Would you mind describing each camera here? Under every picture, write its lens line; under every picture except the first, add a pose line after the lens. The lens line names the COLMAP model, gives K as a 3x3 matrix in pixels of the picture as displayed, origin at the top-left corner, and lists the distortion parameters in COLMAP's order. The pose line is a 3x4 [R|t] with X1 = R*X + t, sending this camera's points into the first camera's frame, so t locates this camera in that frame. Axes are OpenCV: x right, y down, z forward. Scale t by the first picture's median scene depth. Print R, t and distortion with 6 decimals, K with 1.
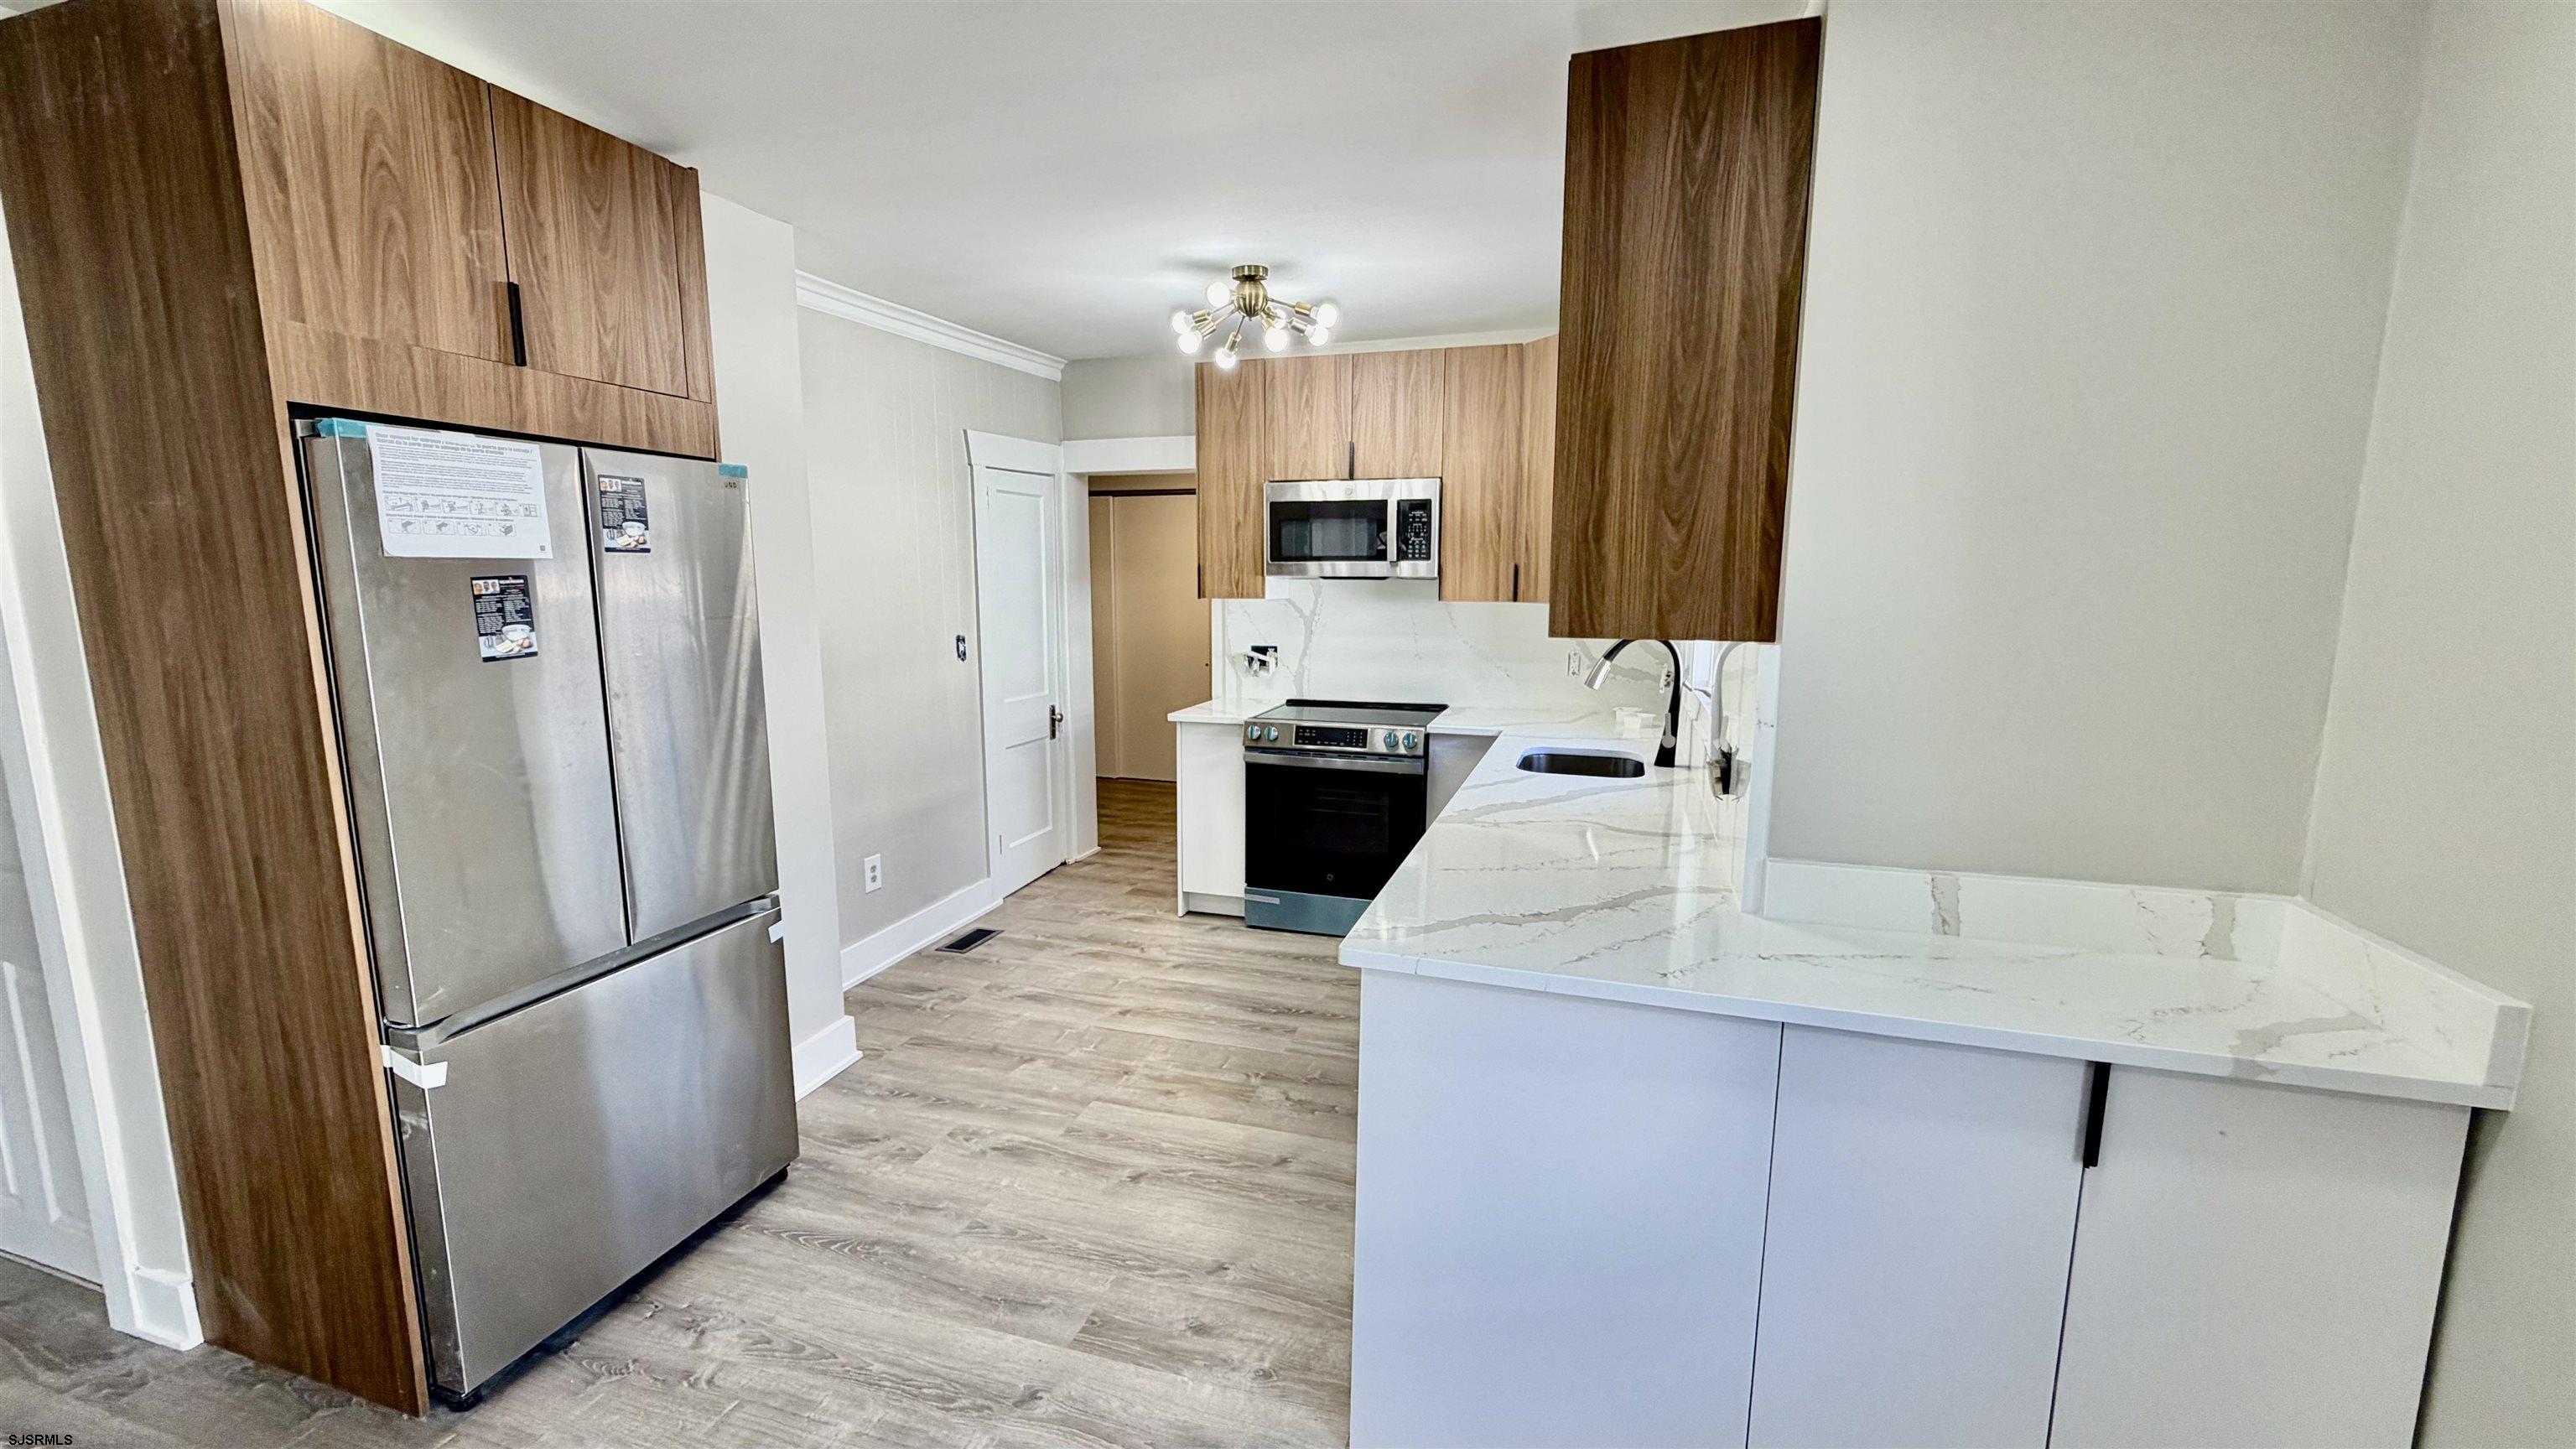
lens RADIAL K [[1030.2, 0, 1276.5], [0, 1030.2, 722.9], [0, 0, 1]] dist [0.000447, 0.000452]
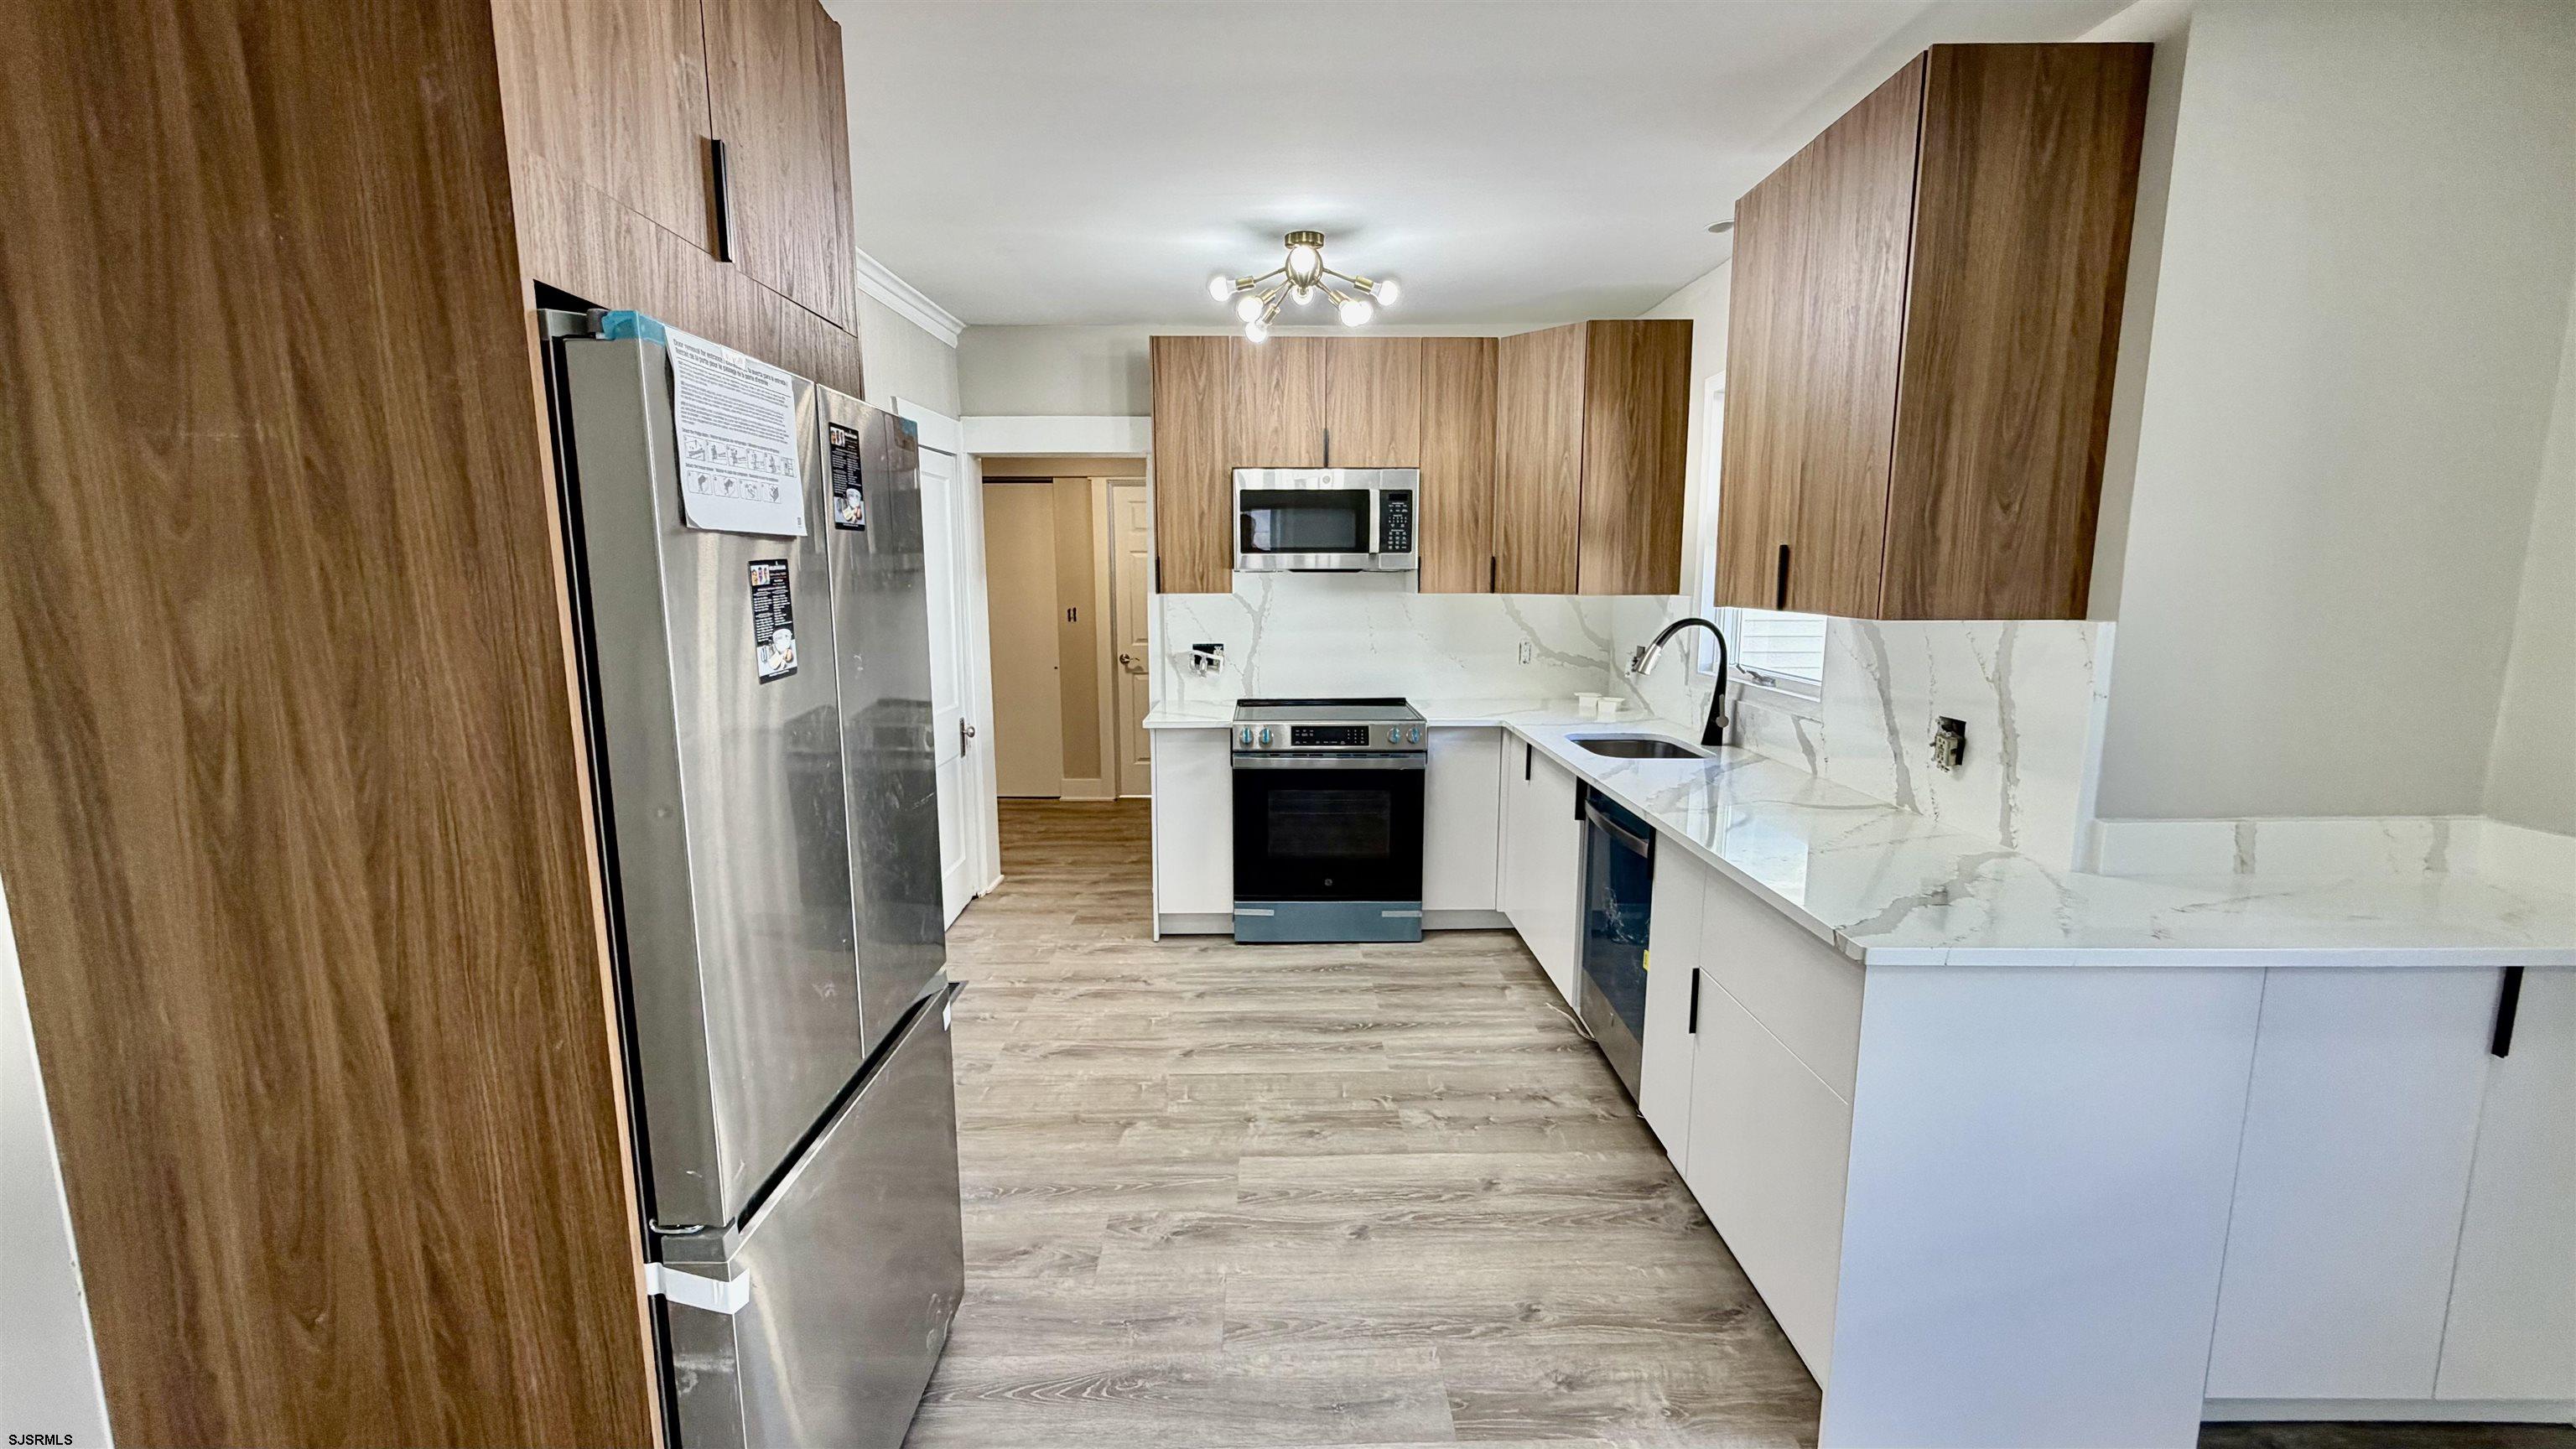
lens RADIAL K [[1030.2, 0, 1272.5], [0, 1030.2, 723.5], [0, 0, 1]] dist [0.000447, 0.000452]
pose [[0.949121, -0.049774, 0.310954, -0.399316], [0.049364, 0.998739, 0.009195, -0.013032], [-0.311019, 0.006623, 0.950380, 0.141851]]
